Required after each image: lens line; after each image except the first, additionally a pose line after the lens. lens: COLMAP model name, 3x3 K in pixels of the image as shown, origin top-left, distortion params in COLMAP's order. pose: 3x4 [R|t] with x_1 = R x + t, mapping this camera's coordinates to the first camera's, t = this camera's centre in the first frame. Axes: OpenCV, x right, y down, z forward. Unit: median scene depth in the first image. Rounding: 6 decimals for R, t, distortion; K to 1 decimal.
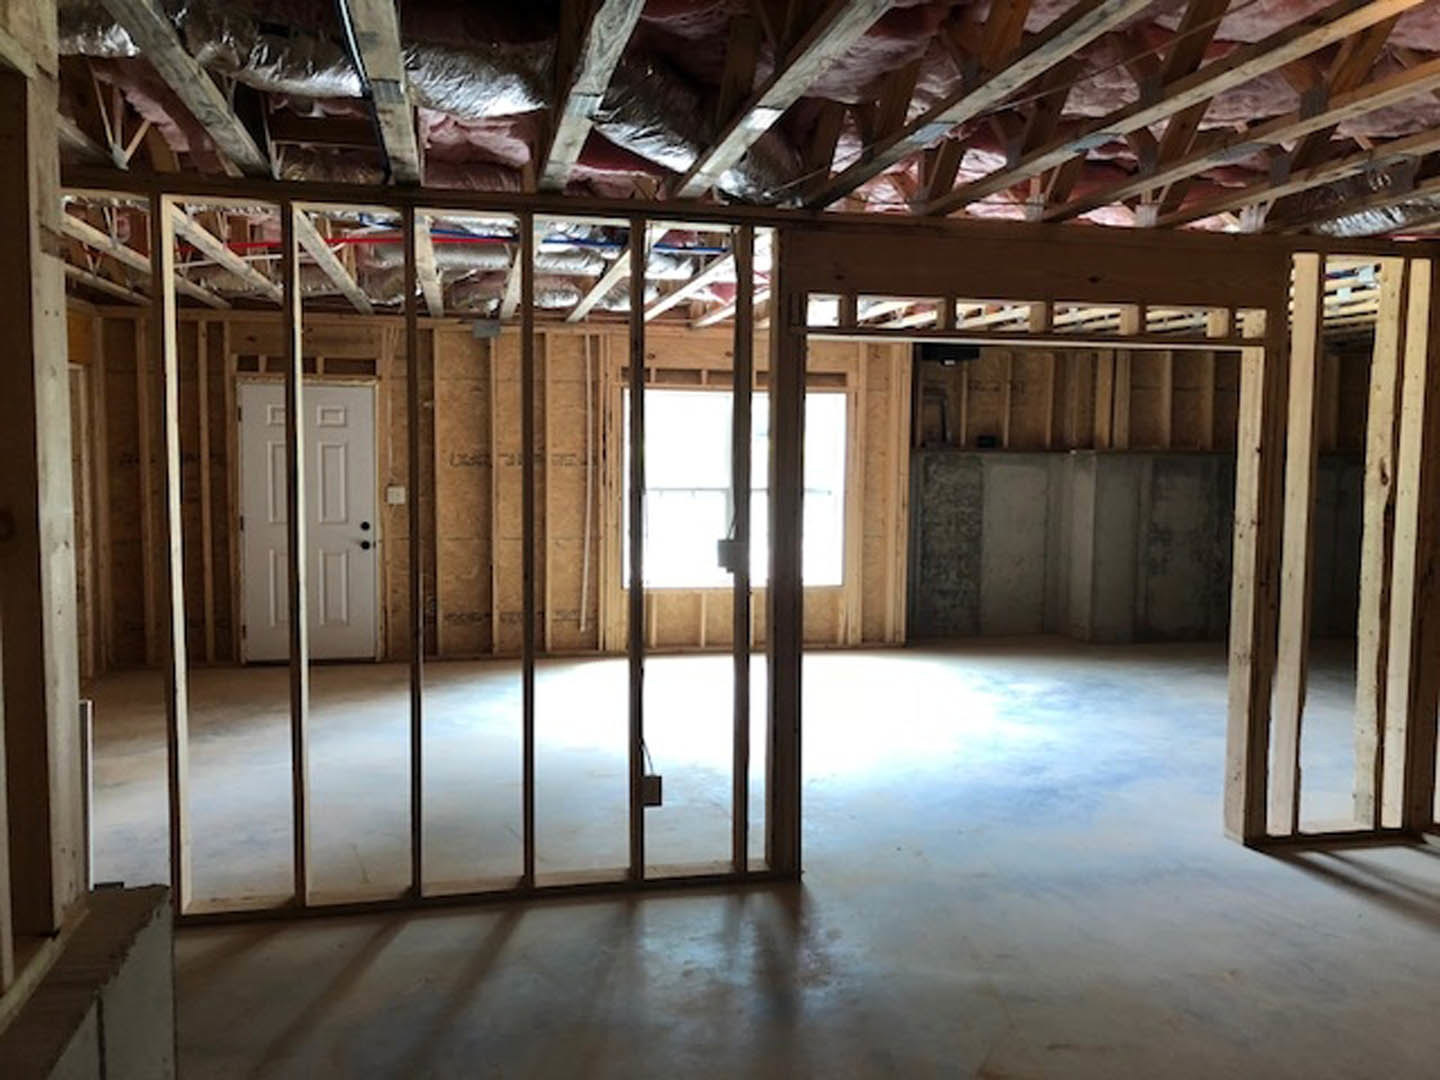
lens RADIAL K [[1169.9, 0, 715.7], [0, 1169.9, 534.6], [0, 0, 1]] dist [0.010897, -0.001700]
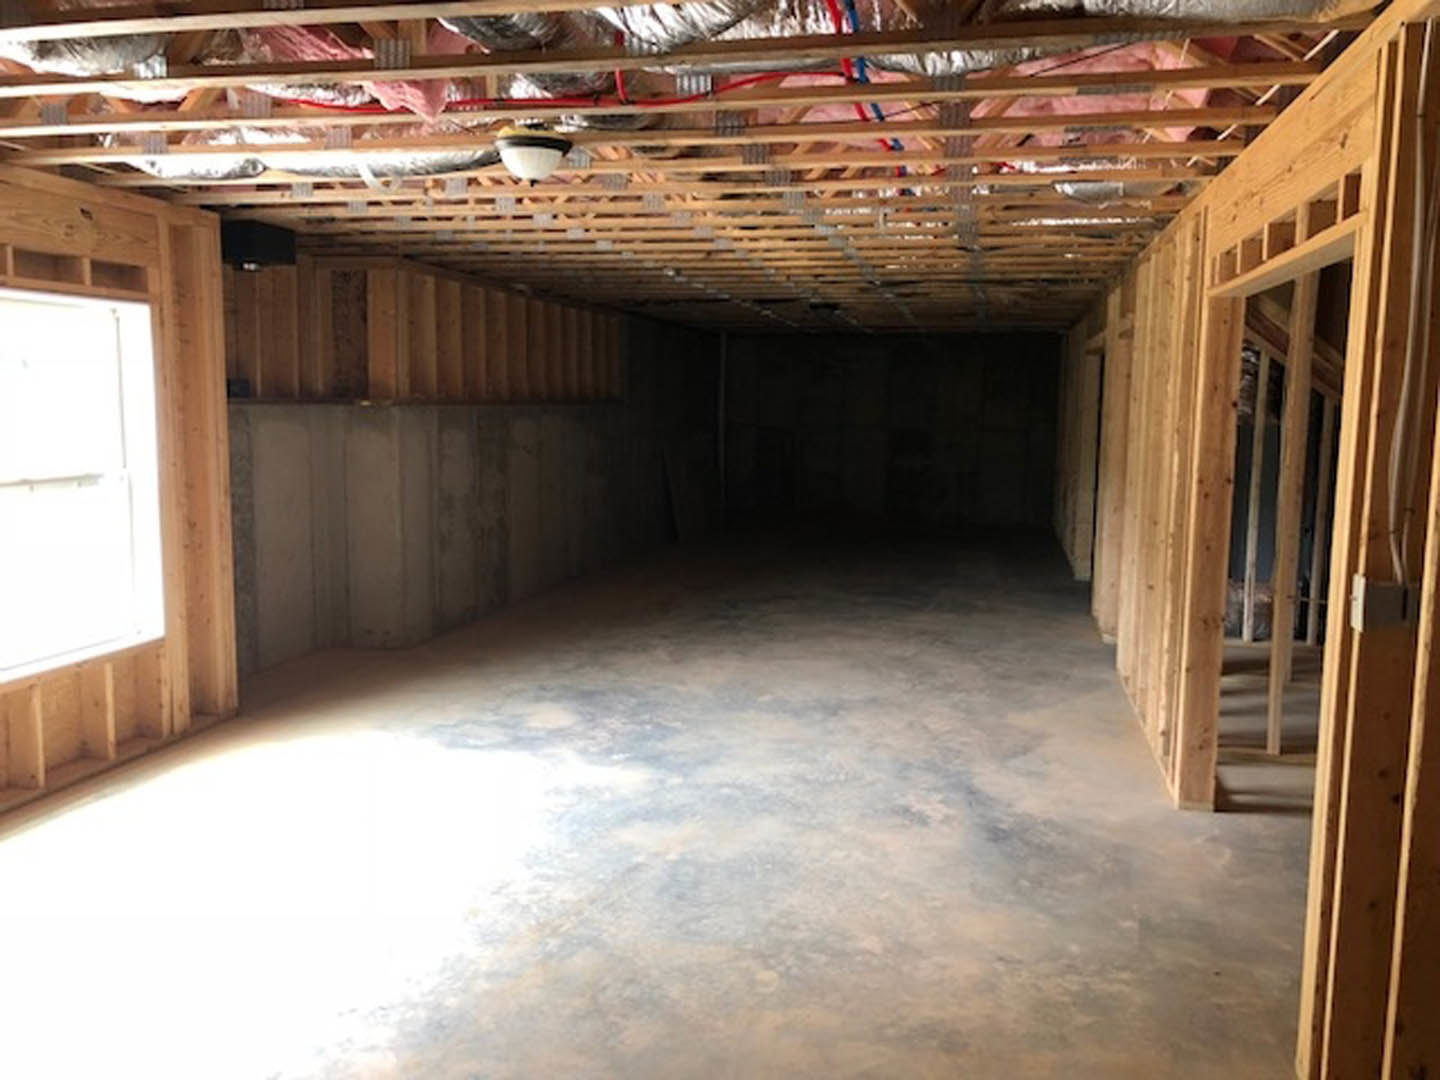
lens RADIAL K [[1169.9, 0, 715.7], [0, 1169.9, 534.6], [0, 0, 1]] dist [0.010897, -0.001700]
pose [[0.417174, -0.112247, 0.901868, -0.302175], [0.068279, 0.993410, 0.092057, -0.042586], [-0.906258, 0.023175, 0.422089, 0.507060]]
